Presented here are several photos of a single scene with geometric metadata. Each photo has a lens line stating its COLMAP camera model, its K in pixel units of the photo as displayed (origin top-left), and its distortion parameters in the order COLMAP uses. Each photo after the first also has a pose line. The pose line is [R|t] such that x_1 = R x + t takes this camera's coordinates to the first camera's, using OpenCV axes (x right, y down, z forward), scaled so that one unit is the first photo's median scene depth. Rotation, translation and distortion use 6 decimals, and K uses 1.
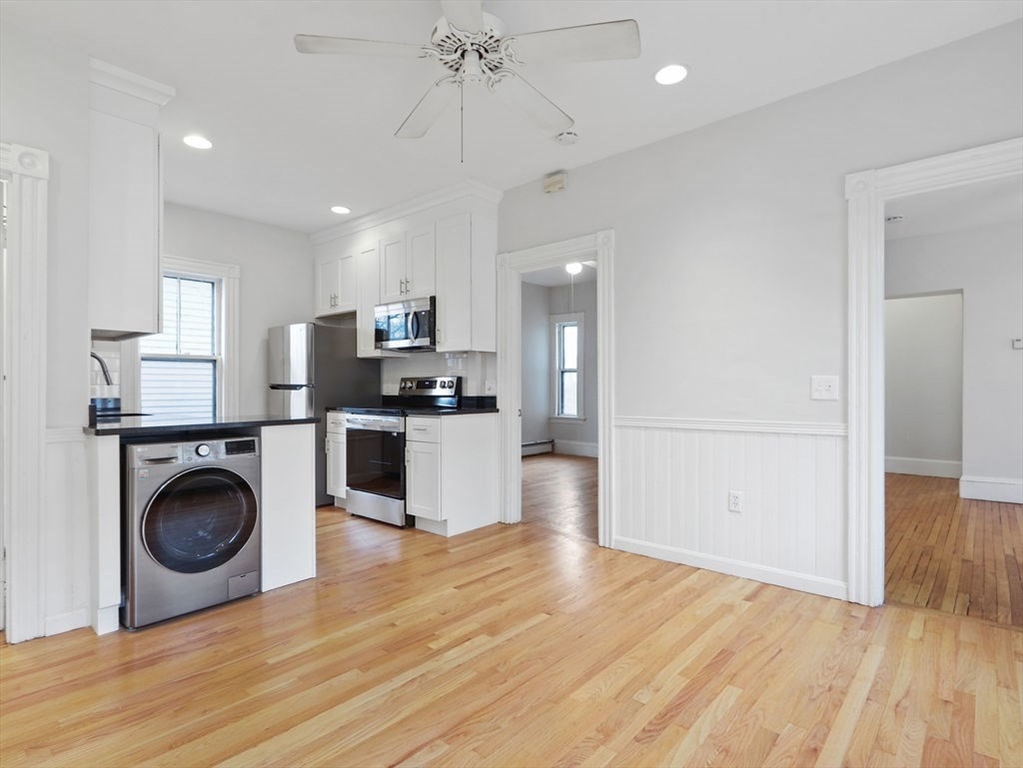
lens RADIAL K [[535.3, 0, 507.5], [0, 535.3, 384.8], [0, 0, 1]] dist [0.001865, -0.000067]
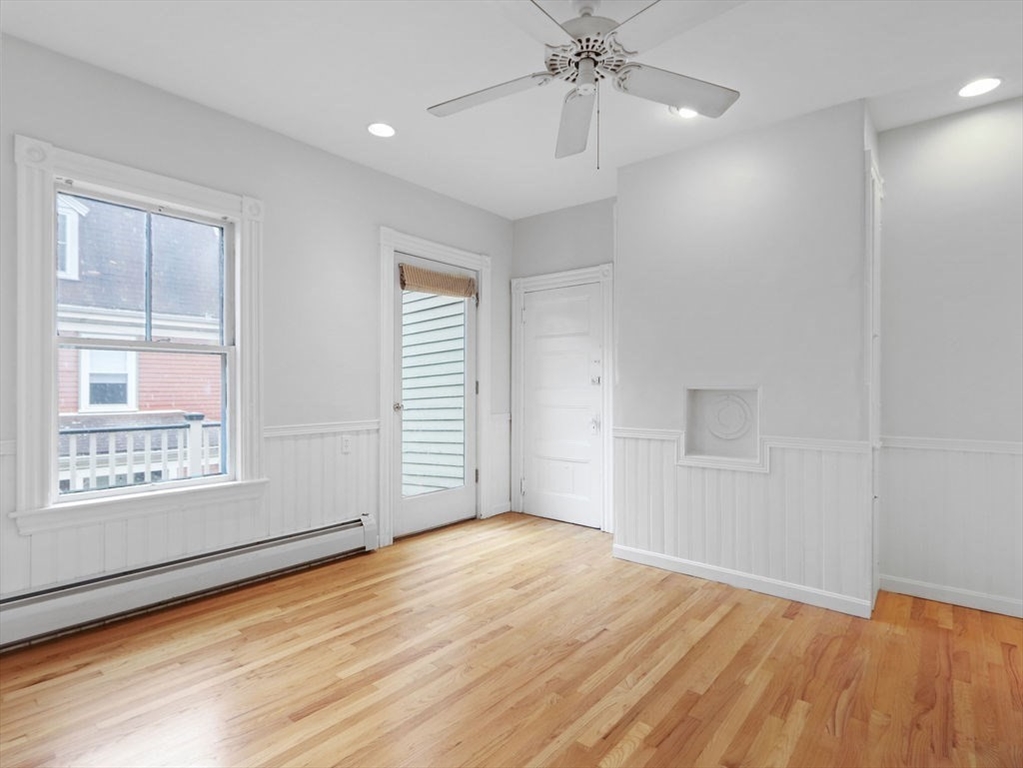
lens RADIAL K [[535.3, 0, 507.5], [0, 535.3, 384.8], [0, 0, 1]] dist [0.001865, -0.000067]
pose [[-0.999519, -0.001720, -0.030969, 0.110884], [-0.001601, 0.999991, -0.003872, -0.036176], [0.030975, -0.003820, -0.999513, 2.094272]]
